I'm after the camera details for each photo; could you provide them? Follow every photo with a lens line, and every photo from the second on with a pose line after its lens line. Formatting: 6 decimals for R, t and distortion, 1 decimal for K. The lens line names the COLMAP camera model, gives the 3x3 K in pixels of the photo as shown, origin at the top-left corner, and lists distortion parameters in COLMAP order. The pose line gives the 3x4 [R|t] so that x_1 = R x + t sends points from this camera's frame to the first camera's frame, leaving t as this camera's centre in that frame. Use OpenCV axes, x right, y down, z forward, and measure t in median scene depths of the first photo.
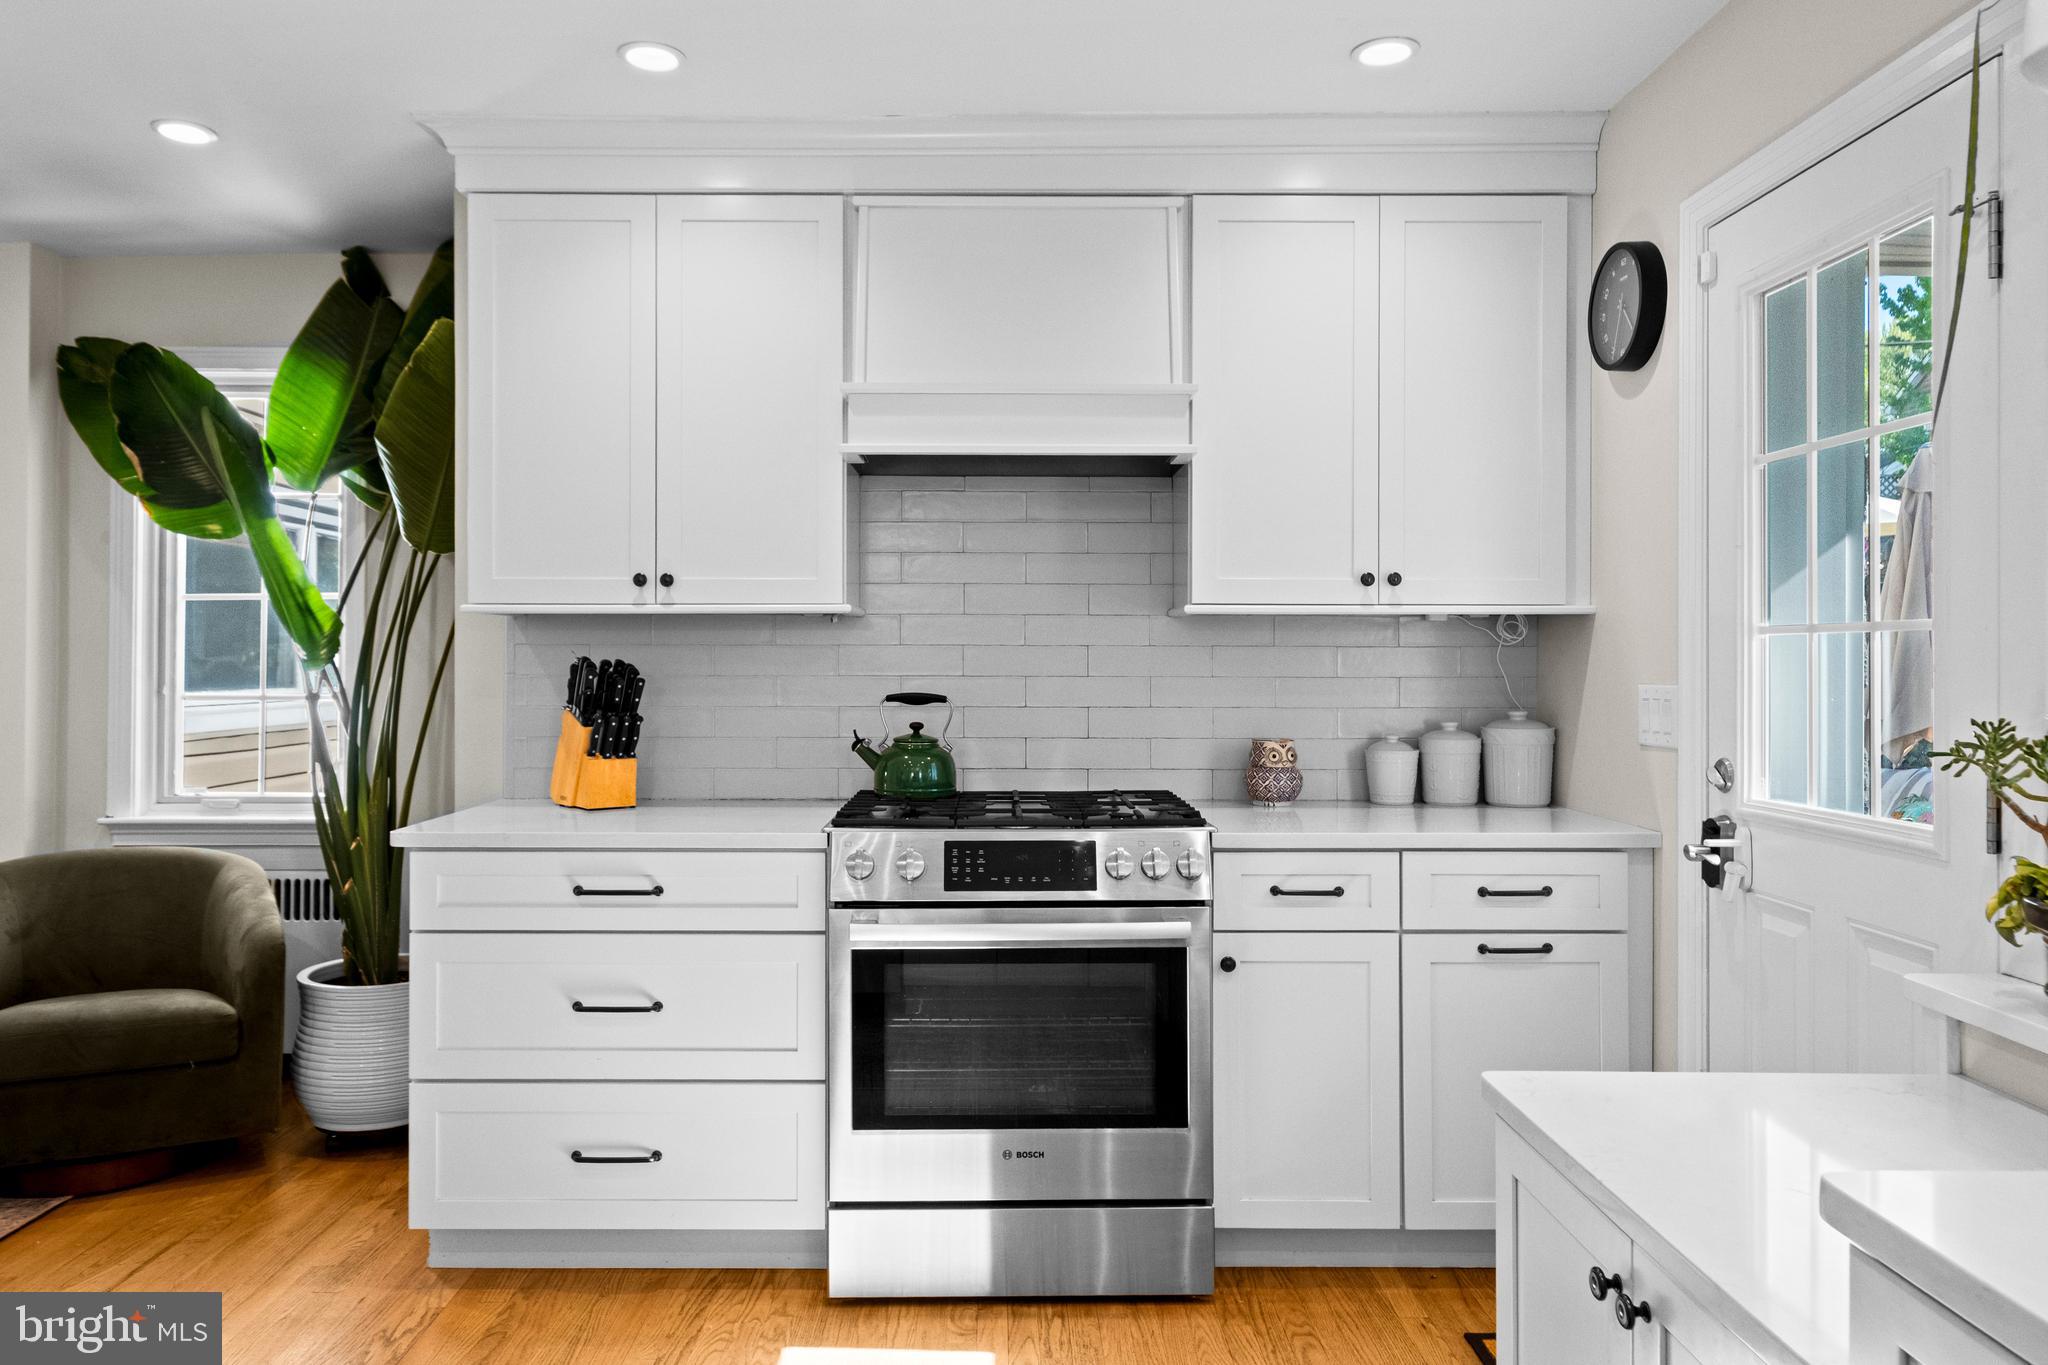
lens RADIAL K [[1416.2, 0, 988.4], [0, 1416.2, 652.8], [0, 0, 1]] dist [0.010524, -0.003326]
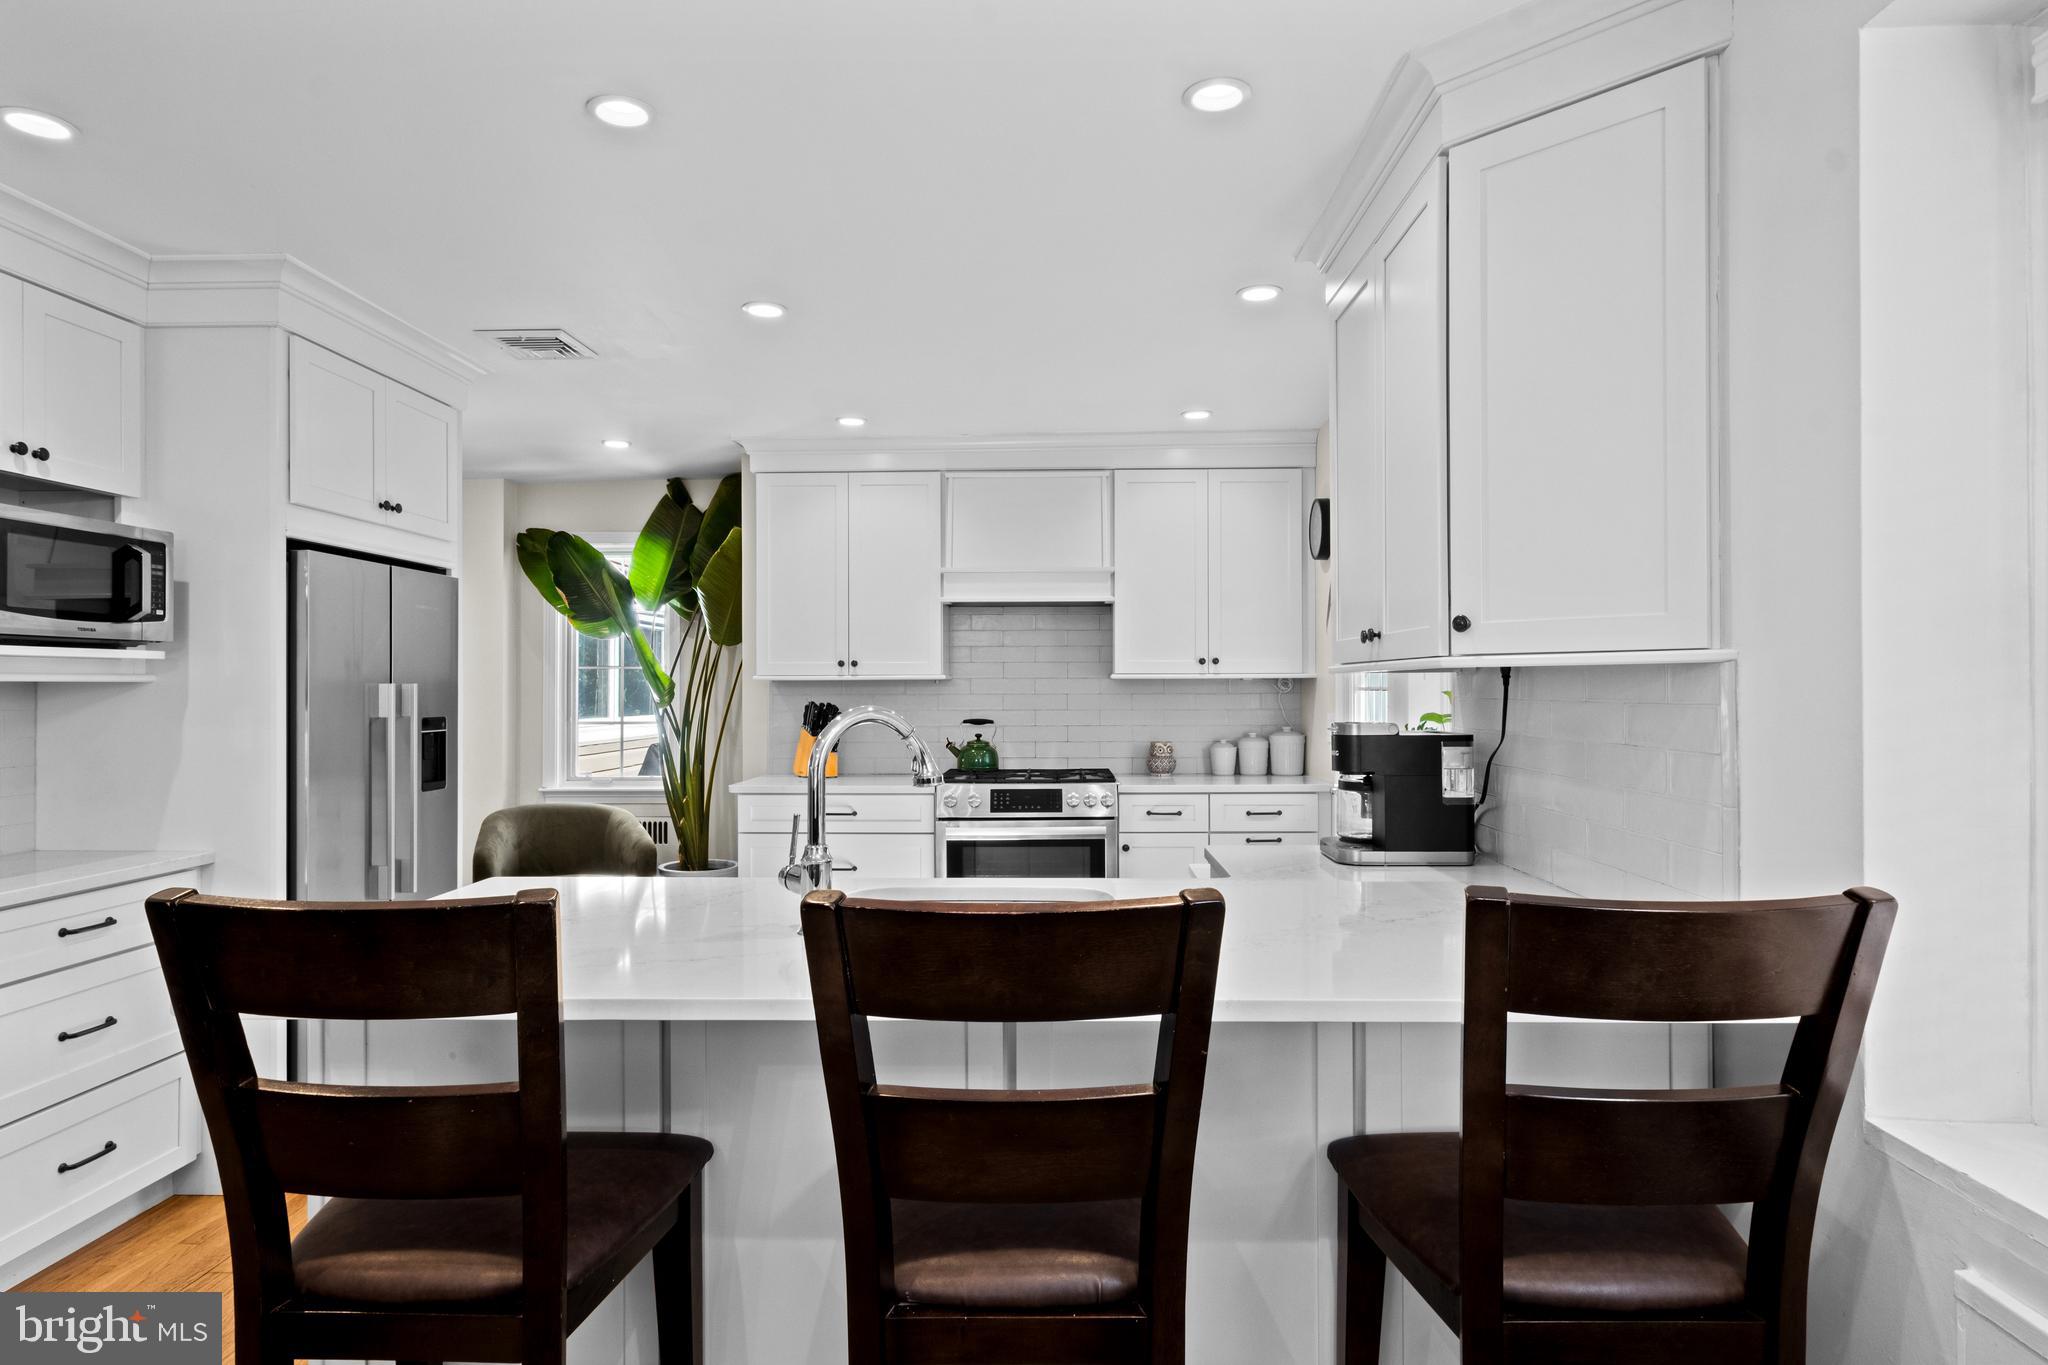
lens RADIAL K [[1163.4, 0, 1024.9], [0, 1163.4, 686.8], [0, 0, 1]] dist [0.024461, 0.002873]
pose [[0.999624, -0.004656, -0.027034, 0.060610], [0.004674, 0.999989, 0.000590, -0.017897], [0.027031, -0.000716, 0.999634, -0.649800]]
